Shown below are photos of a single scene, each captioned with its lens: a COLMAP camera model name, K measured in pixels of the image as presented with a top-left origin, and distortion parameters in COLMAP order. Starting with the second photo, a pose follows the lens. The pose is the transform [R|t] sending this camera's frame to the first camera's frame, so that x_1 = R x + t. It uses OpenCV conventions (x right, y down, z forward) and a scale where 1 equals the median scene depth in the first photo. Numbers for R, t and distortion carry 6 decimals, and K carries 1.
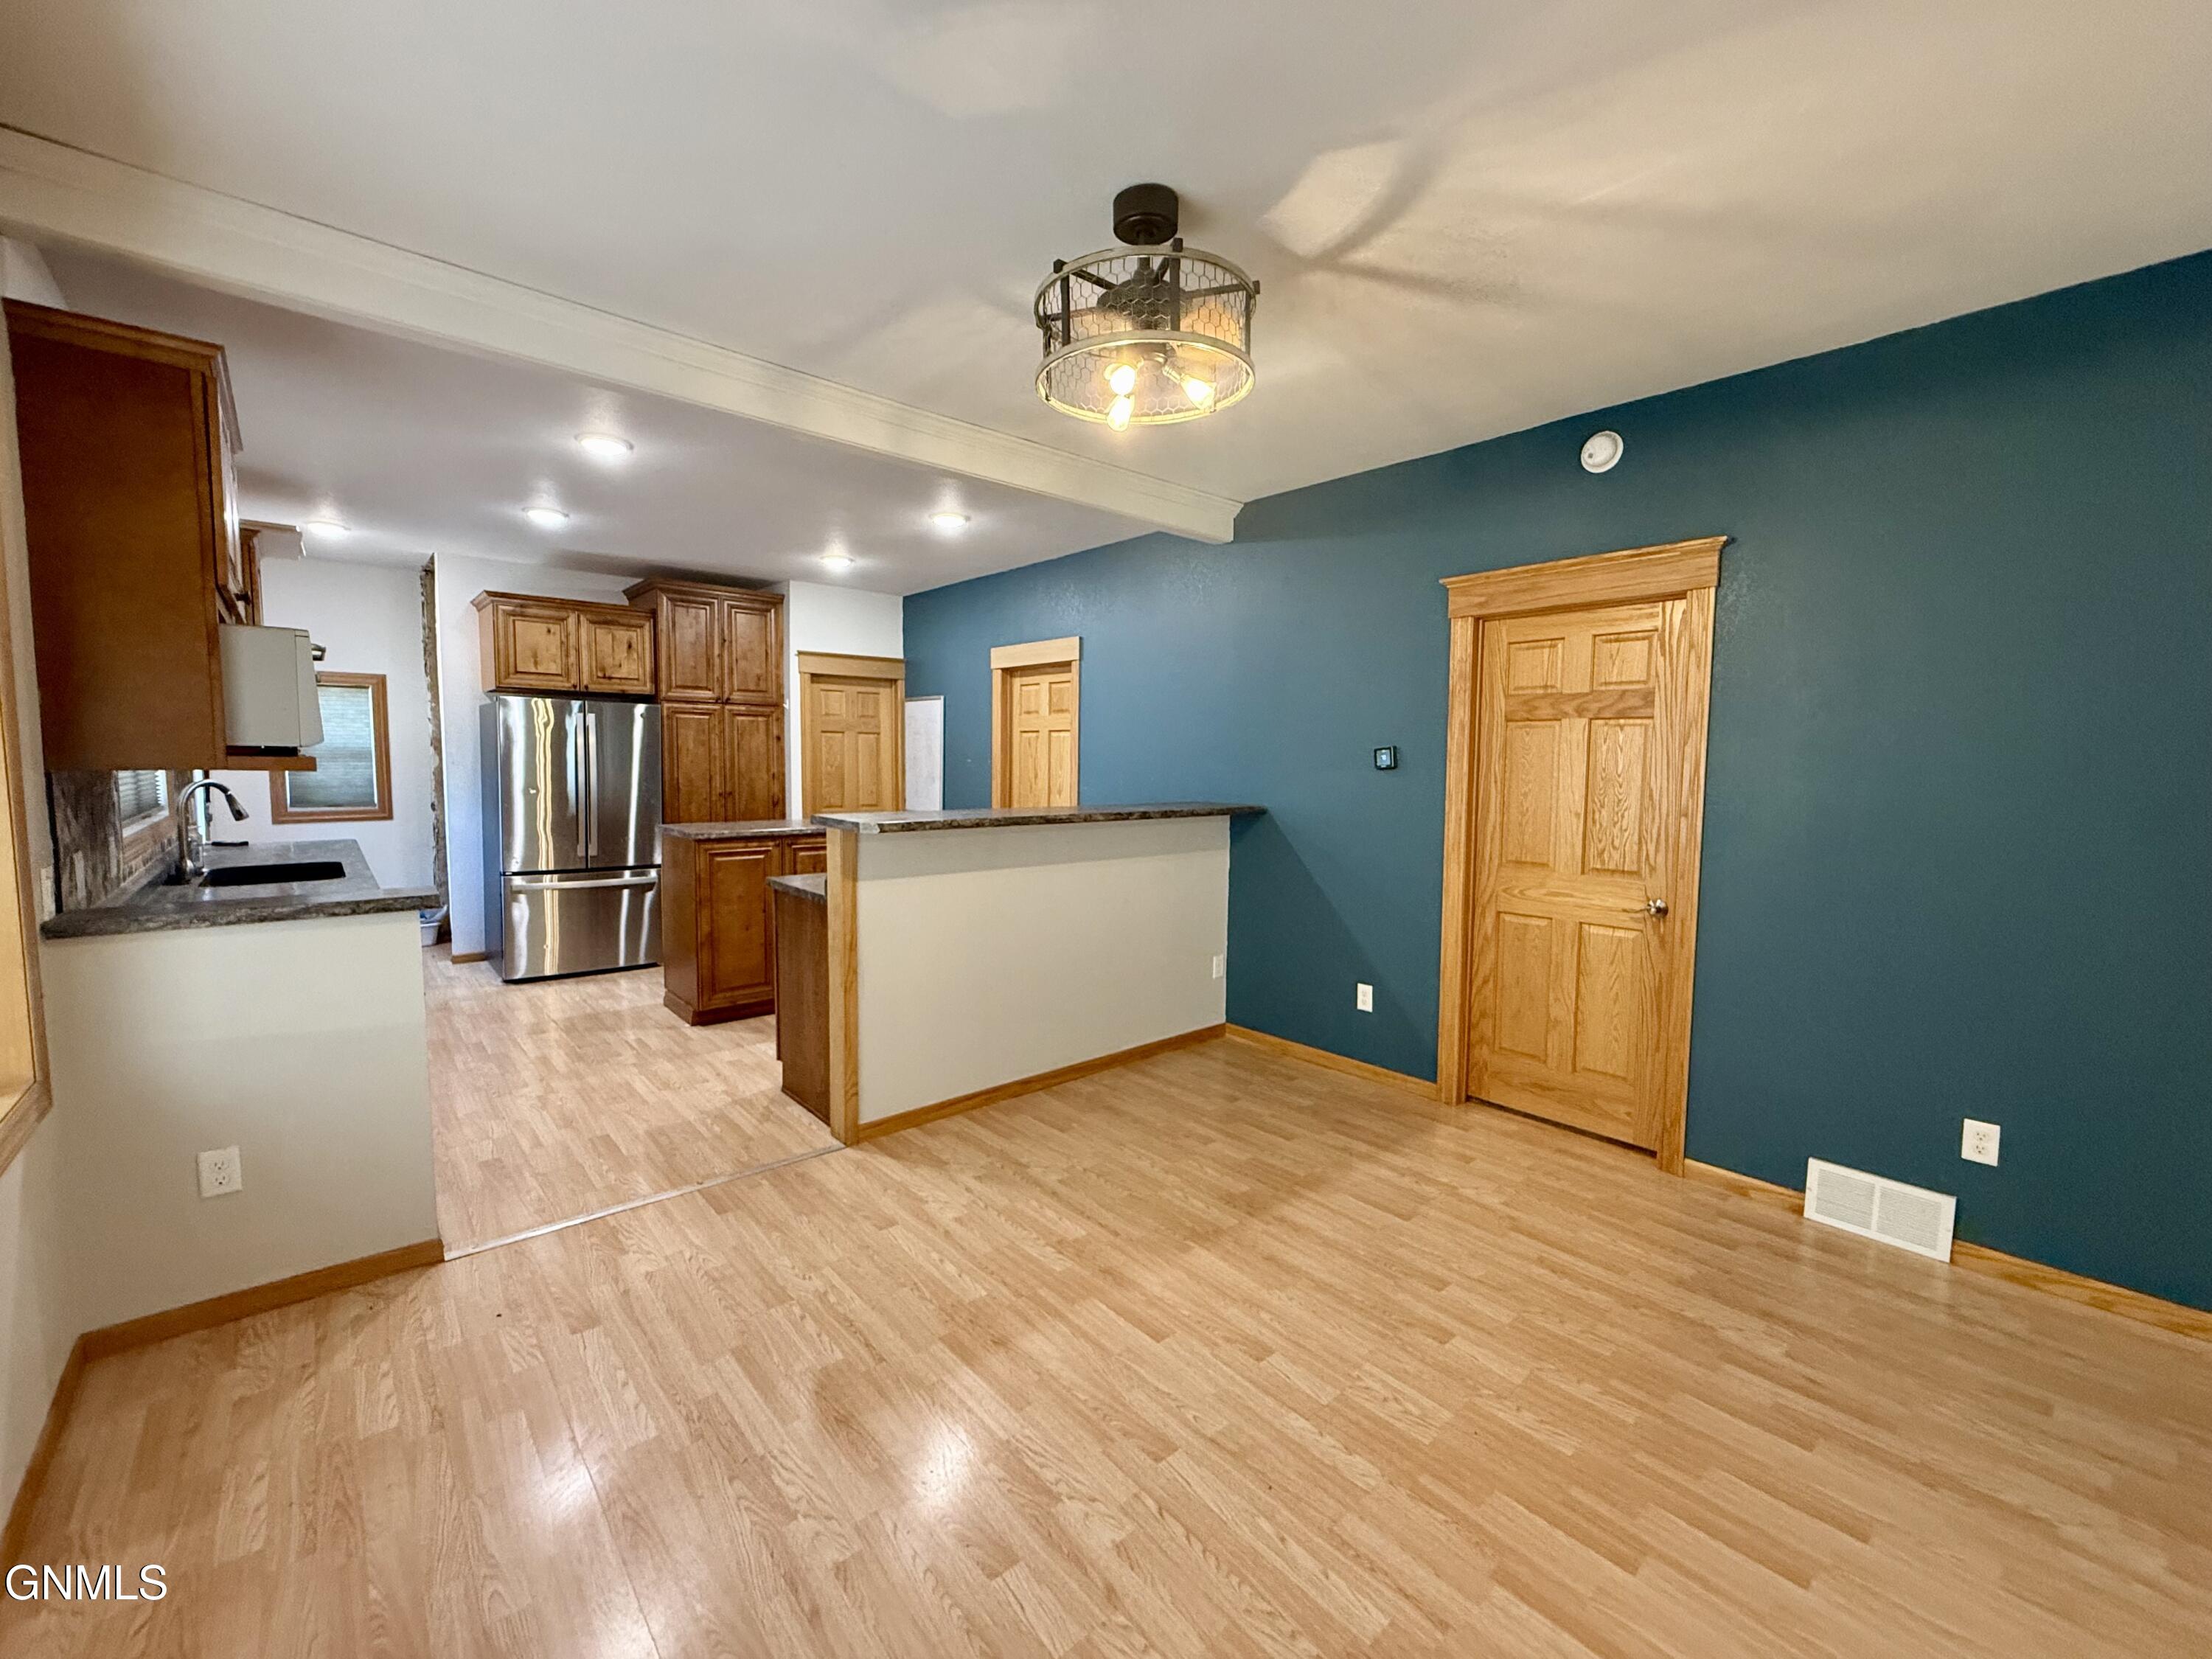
lens RADIAL K [[898.0, 0, 1108.4], [0, 898.0, 829.5], [0, 0, 1]] dist [-0.000288, 0.000510]
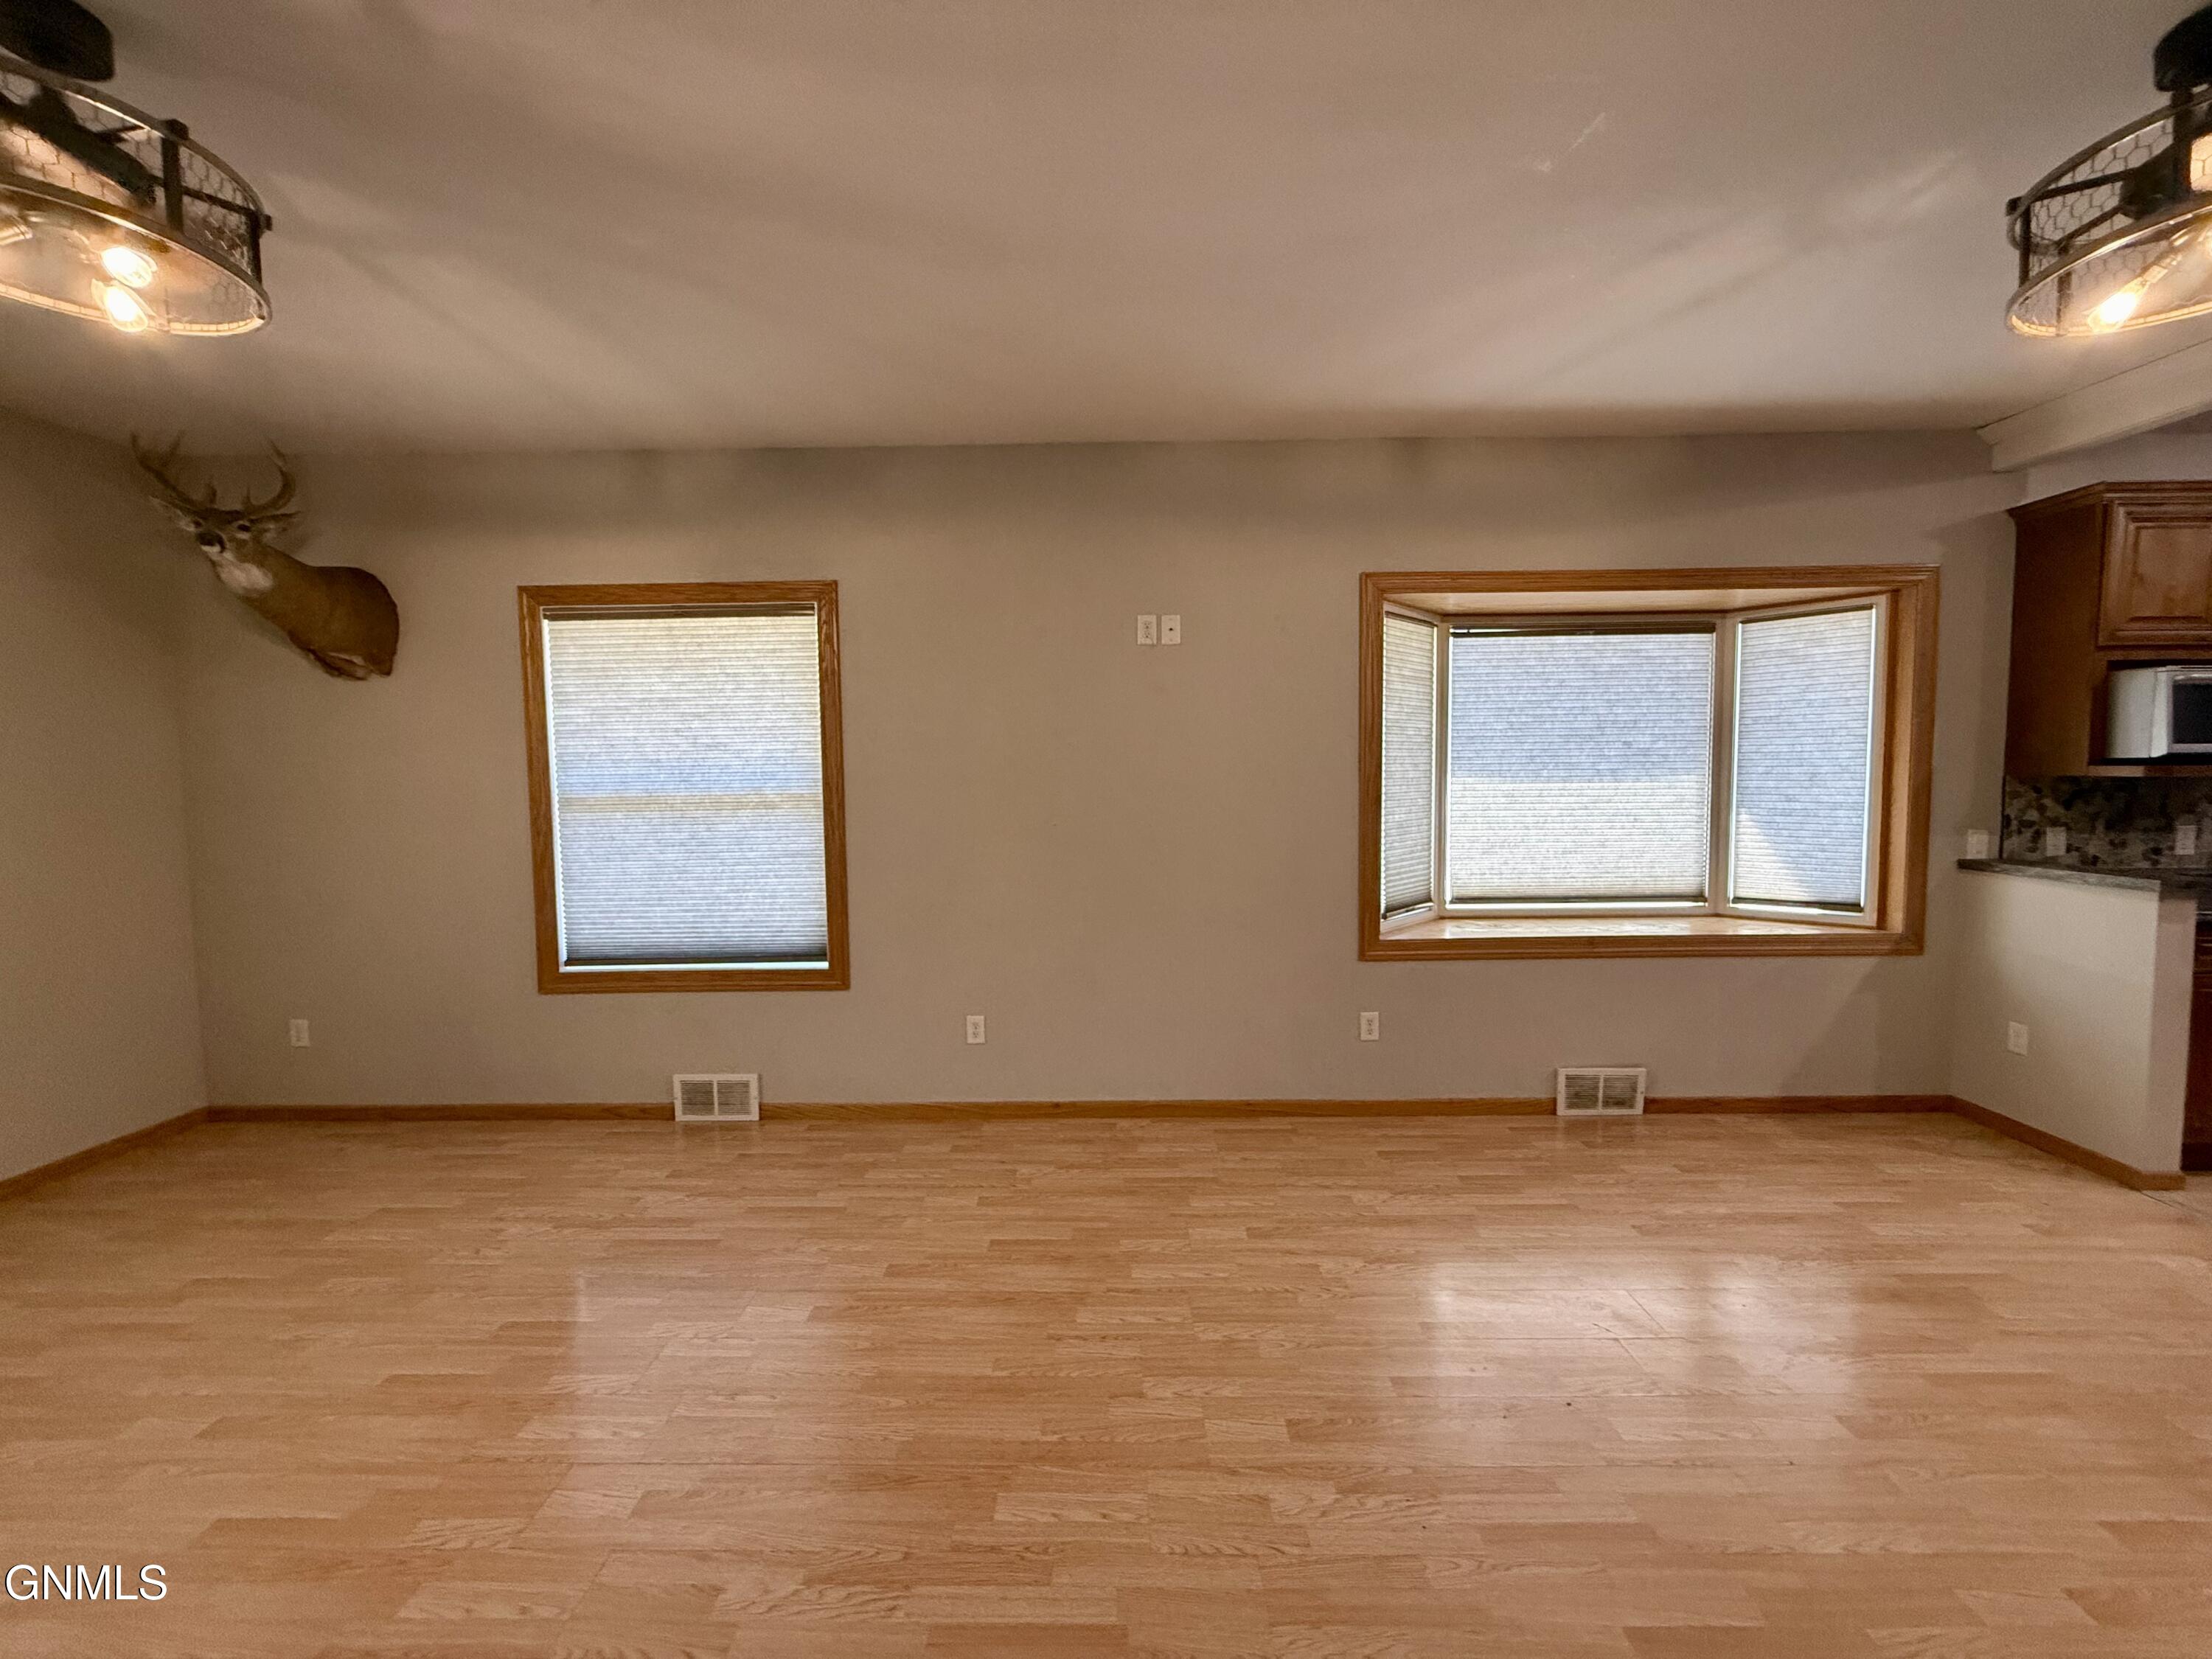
lens RADIAL K [[882.8, 0, 1100.1], [0, 882.8, 827.6], [0, 0, 1]] dist [-0.000254, 0.000460]
pose [[-0.674122, 0.043121, -0.737360, 0.801081], [-0.055521, 0.992512, 0.108802, -0.035723], [0.736530, 0.114285, -0.666680, 0.560265]]
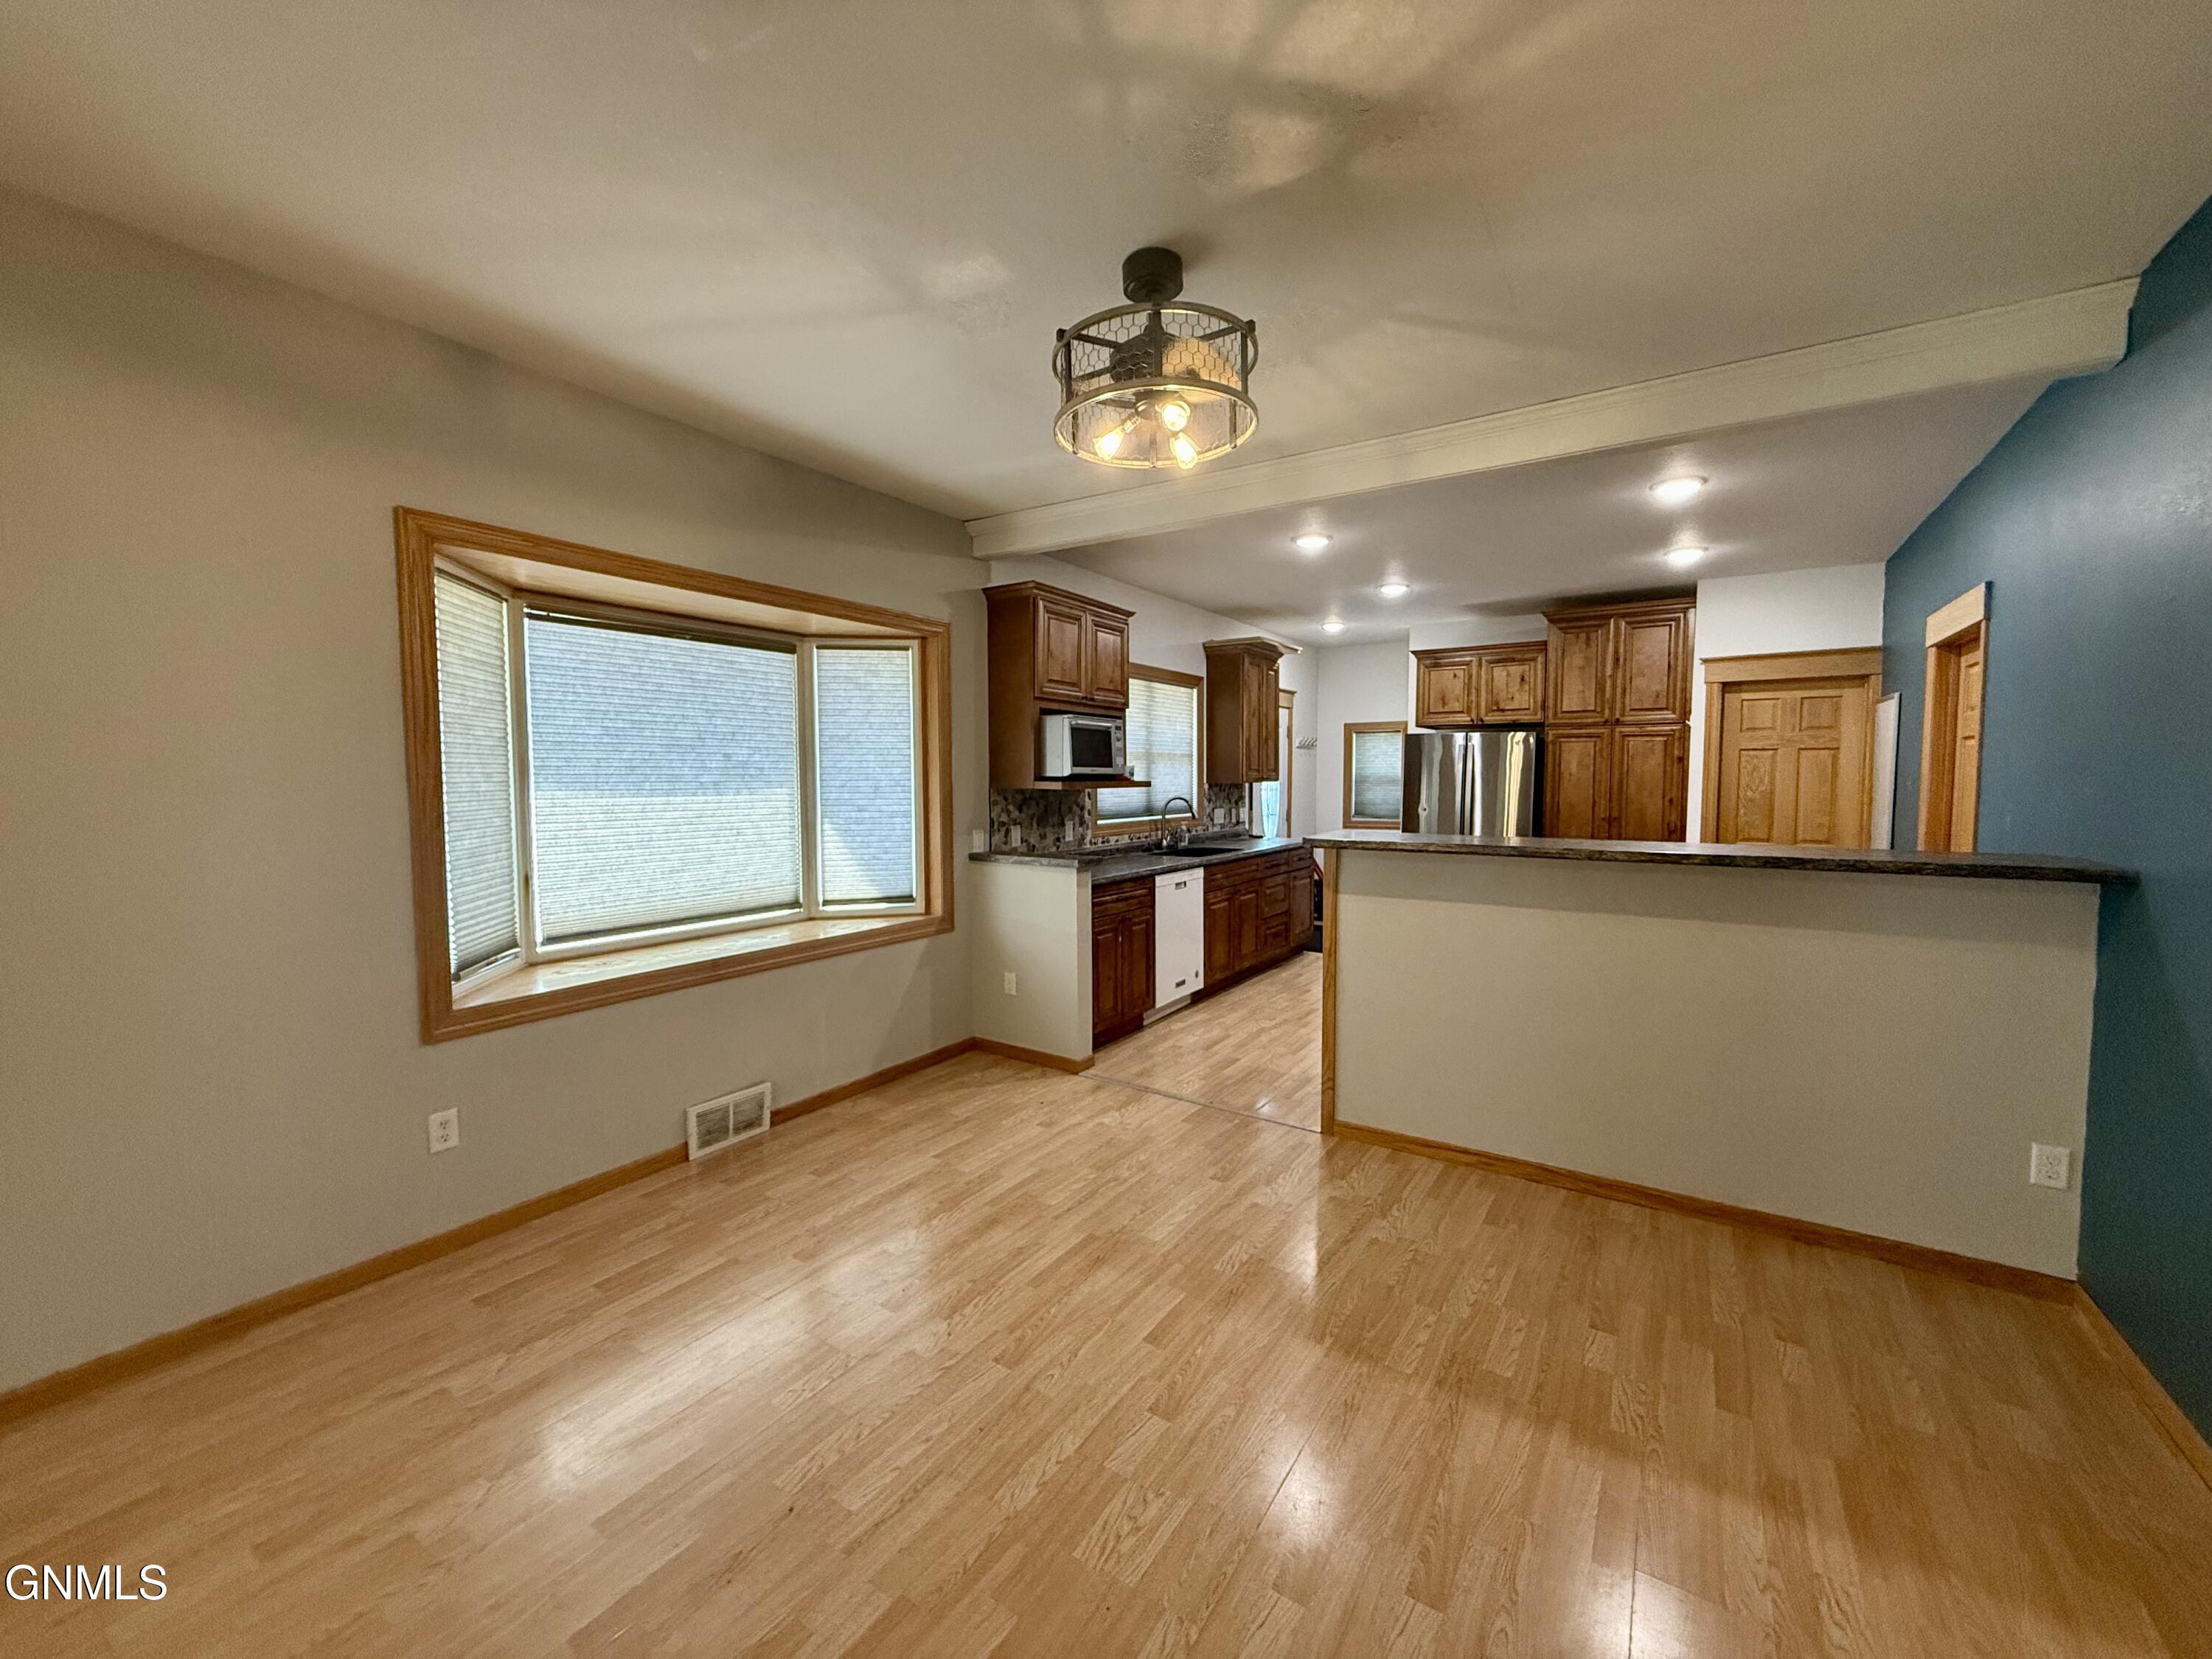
lens RADIAL K [[882.8, 0, 1100.1], [0, 882.8, 827.6], [0, 0, 1]] dist [-0.000254, 0.000460]
pose [[0.257309, 0.042758, -0.965383, 0.691820], [-0.072420, 0.997064, 0.024859, -0.027994], [0.963612, 0.063517, 0.259650, 0.450039]]
